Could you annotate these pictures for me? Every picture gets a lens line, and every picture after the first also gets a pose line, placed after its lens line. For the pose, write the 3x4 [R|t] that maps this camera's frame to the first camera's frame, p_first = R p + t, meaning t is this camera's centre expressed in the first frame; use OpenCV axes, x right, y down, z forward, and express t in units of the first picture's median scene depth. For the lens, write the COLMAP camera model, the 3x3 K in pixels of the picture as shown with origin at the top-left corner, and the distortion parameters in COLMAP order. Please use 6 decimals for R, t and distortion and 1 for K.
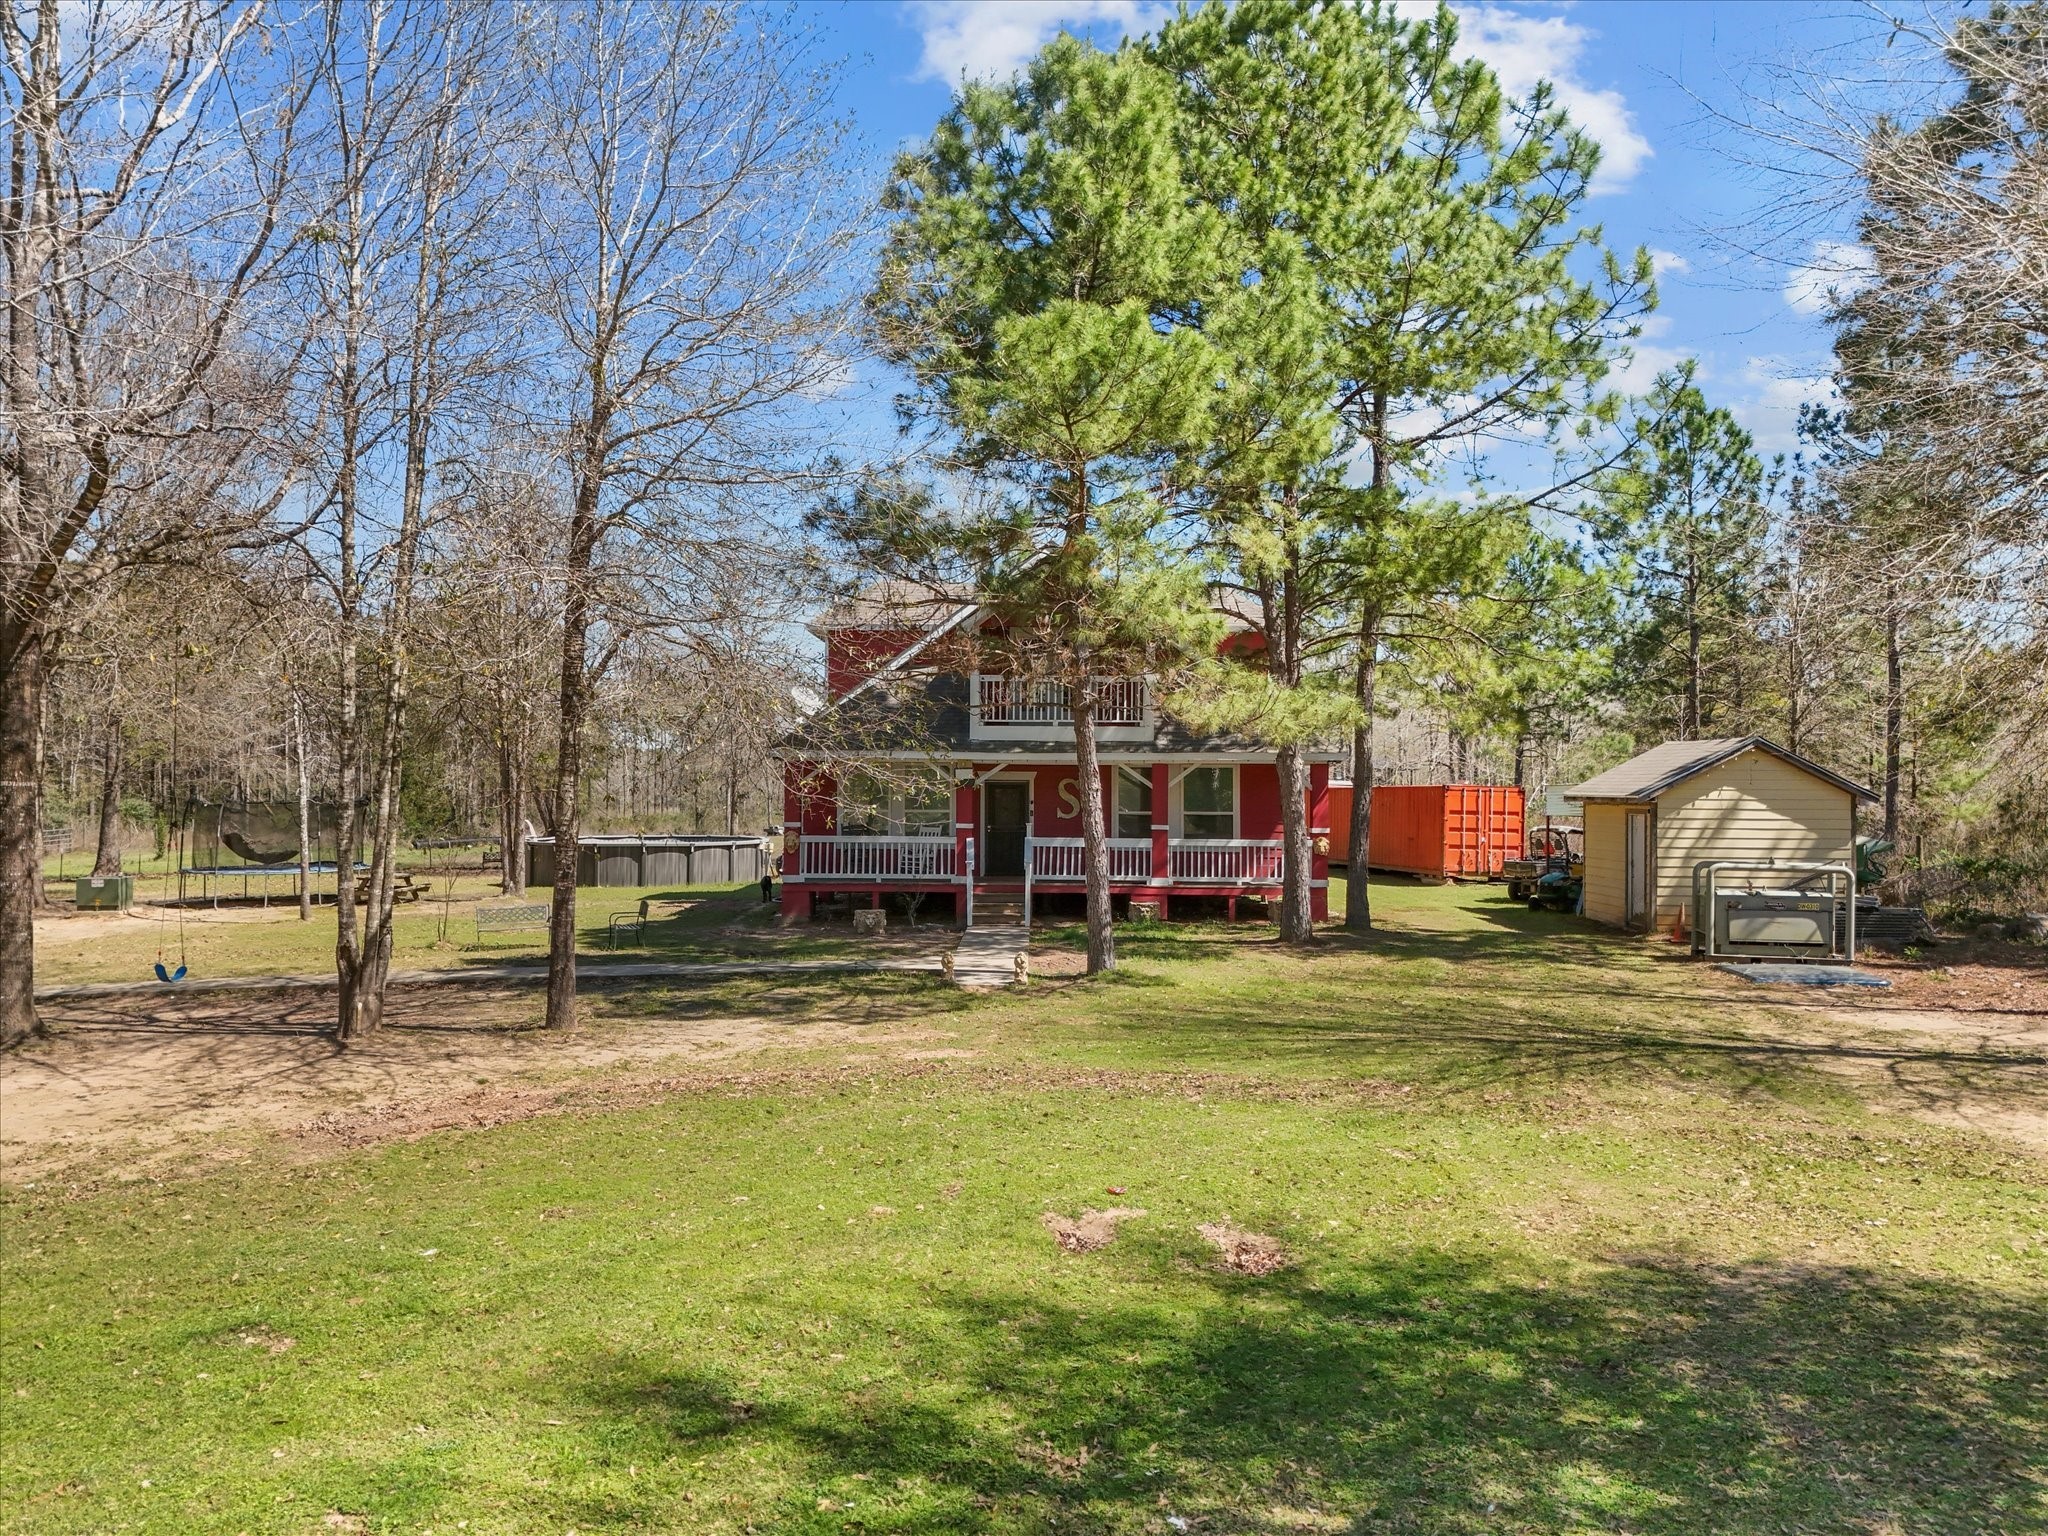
lens RADIAL K [[998.1, 0, 1022.9], [0, 998.1, 765.1], [0, 0, 1]] dist [0.000134, 0.000030]
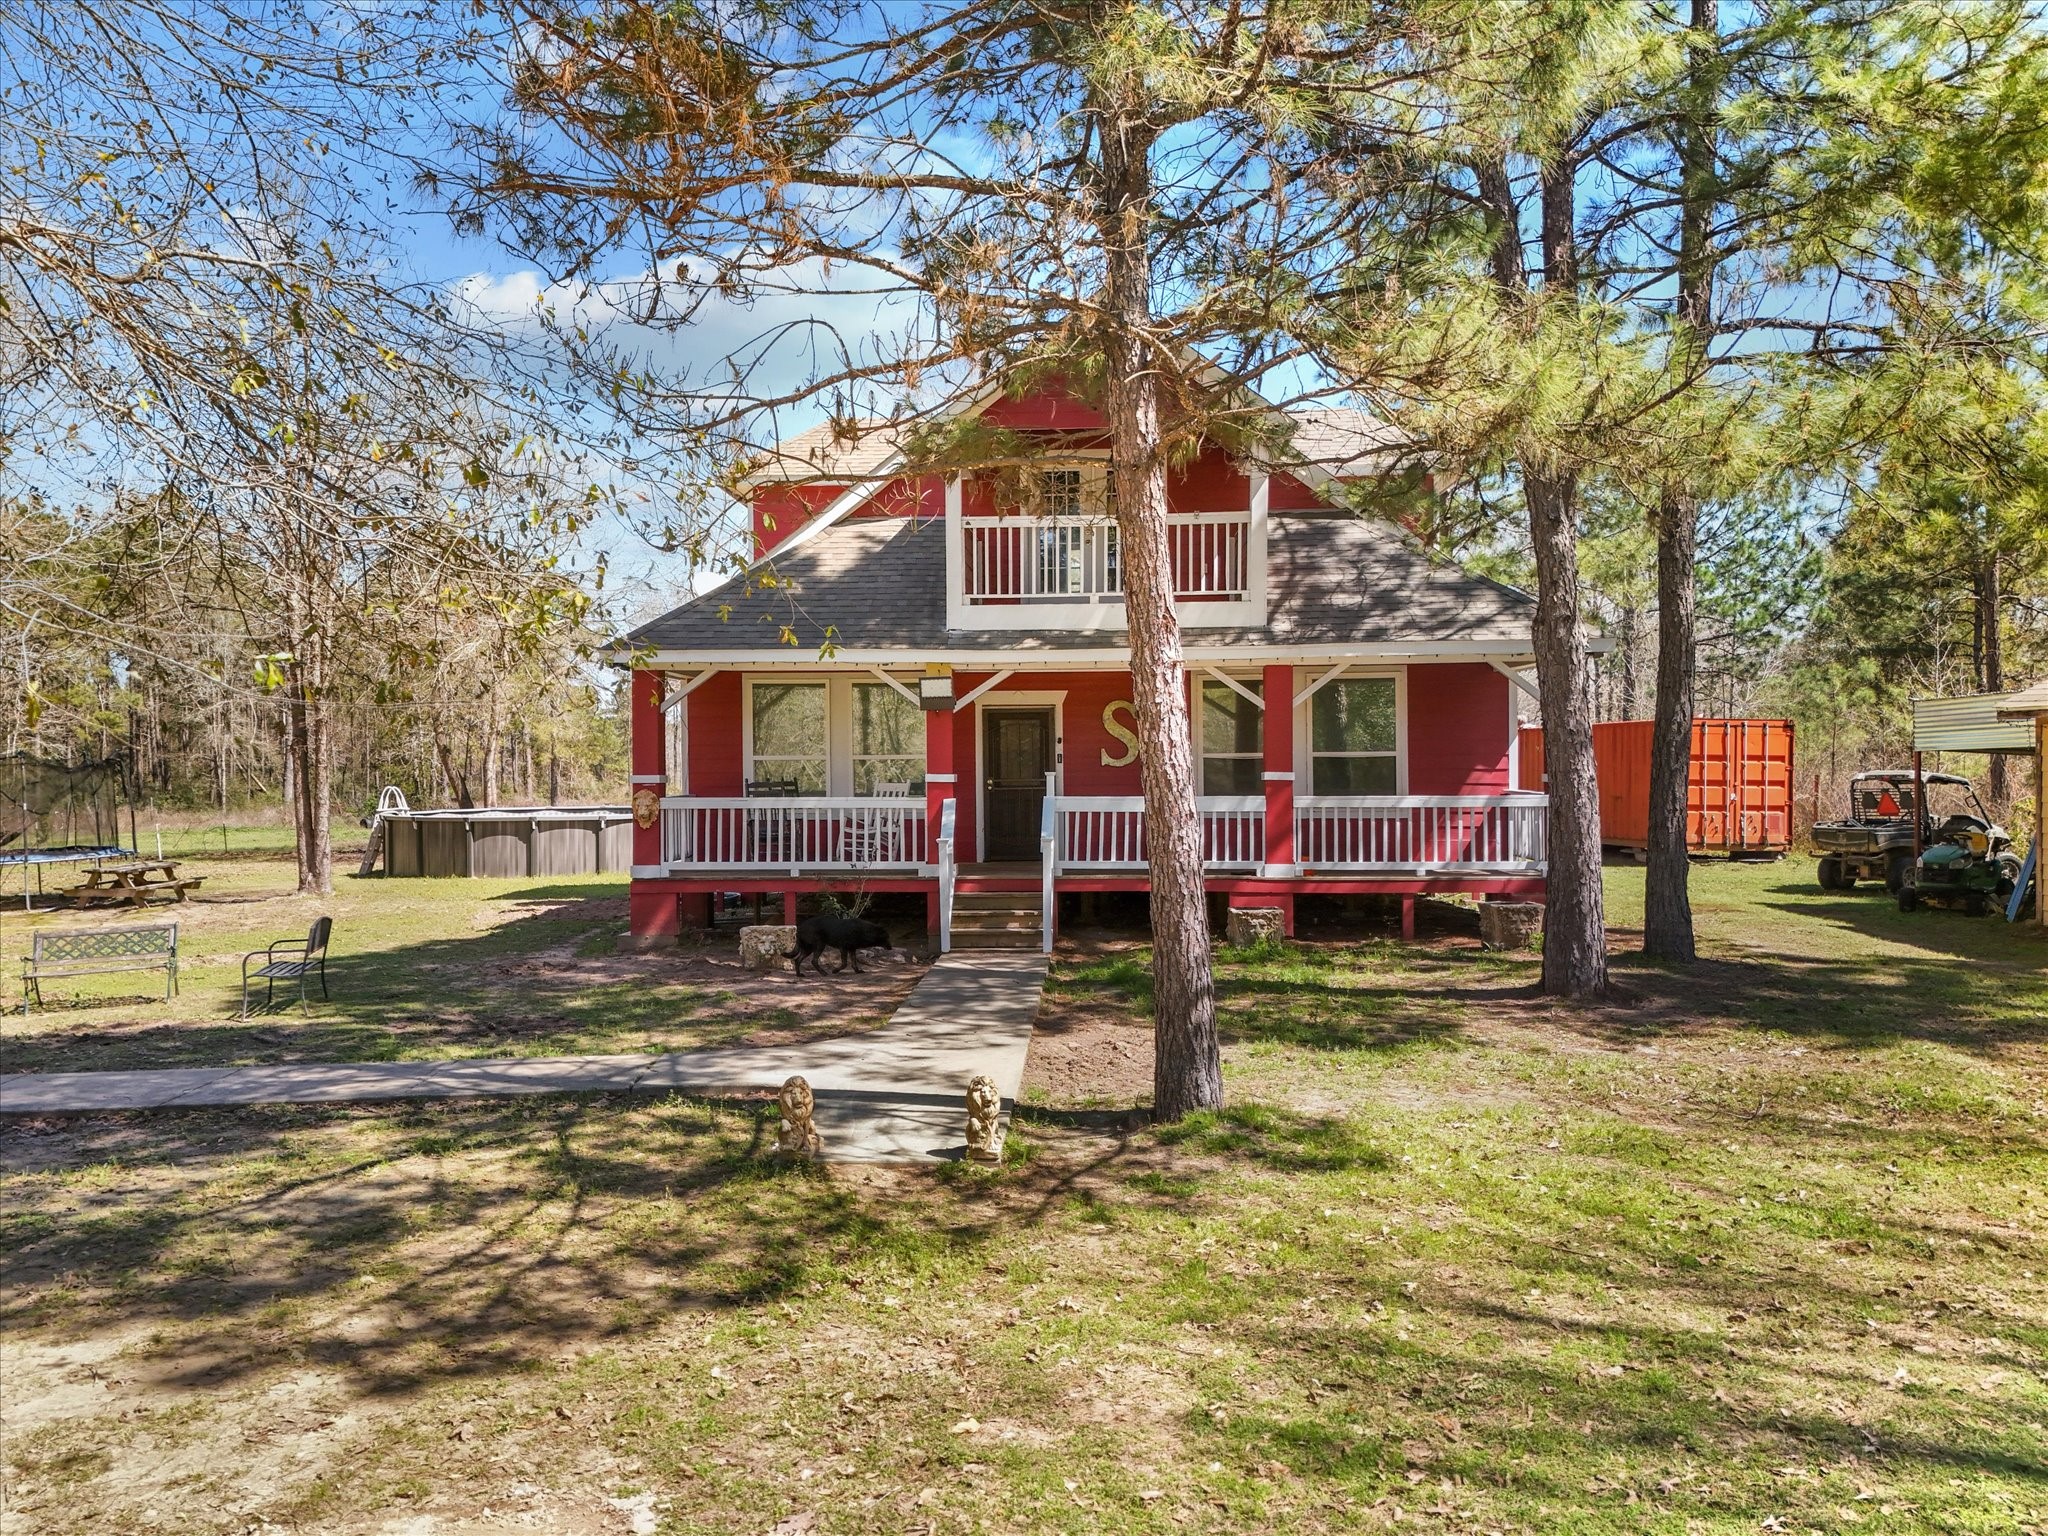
lens RADIAL K [[1003.6, 0, 1026.3], [0, 1003.6, 766.8], [0, 0, 1]] dist [-0.009765, 0.000912]
pose [[0.998060, -0.014796, -0.060474, 0.027360], [0.016553, 0.999452, 0.028657, 0.038119], [0.060016, -0.029602, 0.997758, 0.417427]]
